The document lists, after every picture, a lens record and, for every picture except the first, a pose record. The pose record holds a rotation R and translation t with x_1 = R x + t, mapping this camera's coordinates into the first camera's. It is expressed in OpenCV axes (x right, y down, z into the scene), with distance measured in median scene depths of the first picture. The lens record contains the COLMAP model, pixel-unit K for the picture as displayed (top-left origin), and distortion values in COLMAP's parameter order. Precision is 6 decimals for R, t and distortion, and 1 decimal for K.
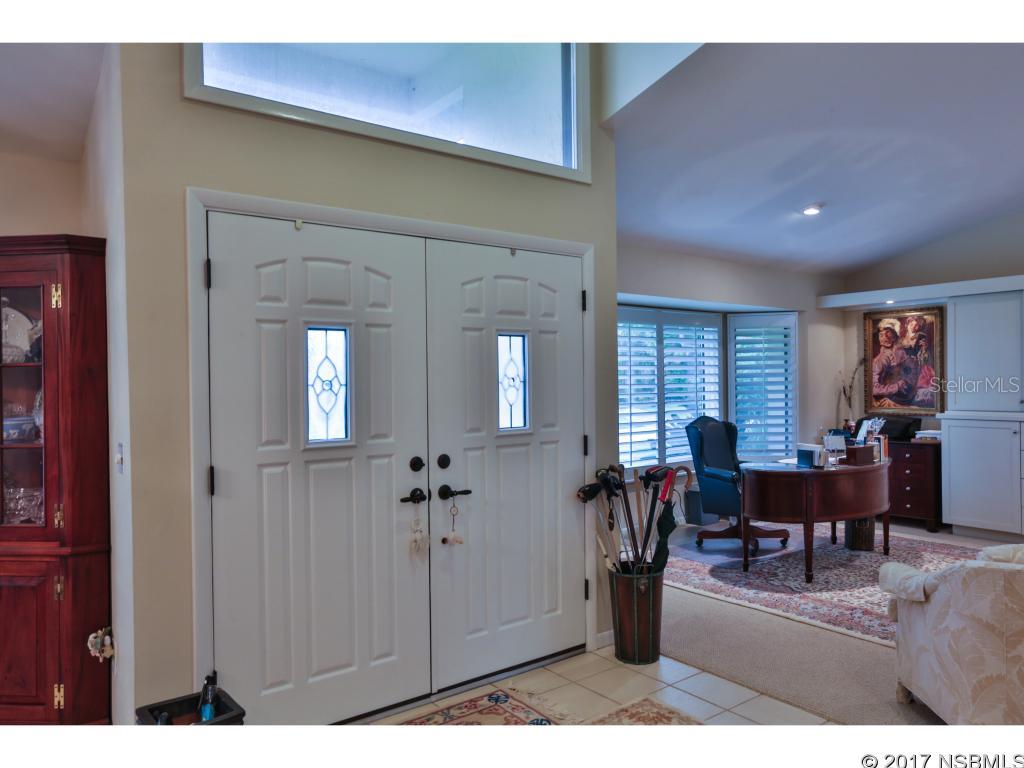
lens RADIAL K [[727.1, 0, 511.1], [0, 727.1, 387.6], [0, 0, 1]] dist [-0.007757, 0.008758]
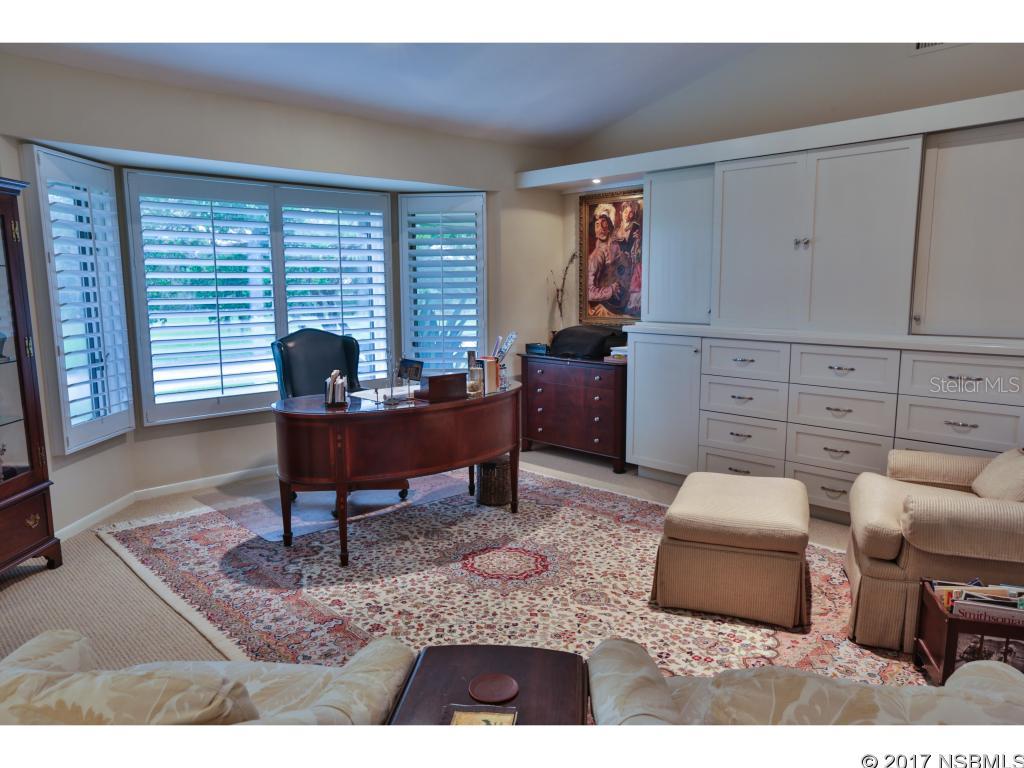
lens RADIAL K [[727.1, 0, 513.5], [0, 727.1, 381.5], [0, 0, 1]] dist [-0.007757, 0.008758]
pose [[0.995724, -0.004779, 0.092252, 0.357029], [-0.007050, 0.991816, 0.127480, -0.003374], [-0.092106, -0.127585, 0.987542, 0.208278]]
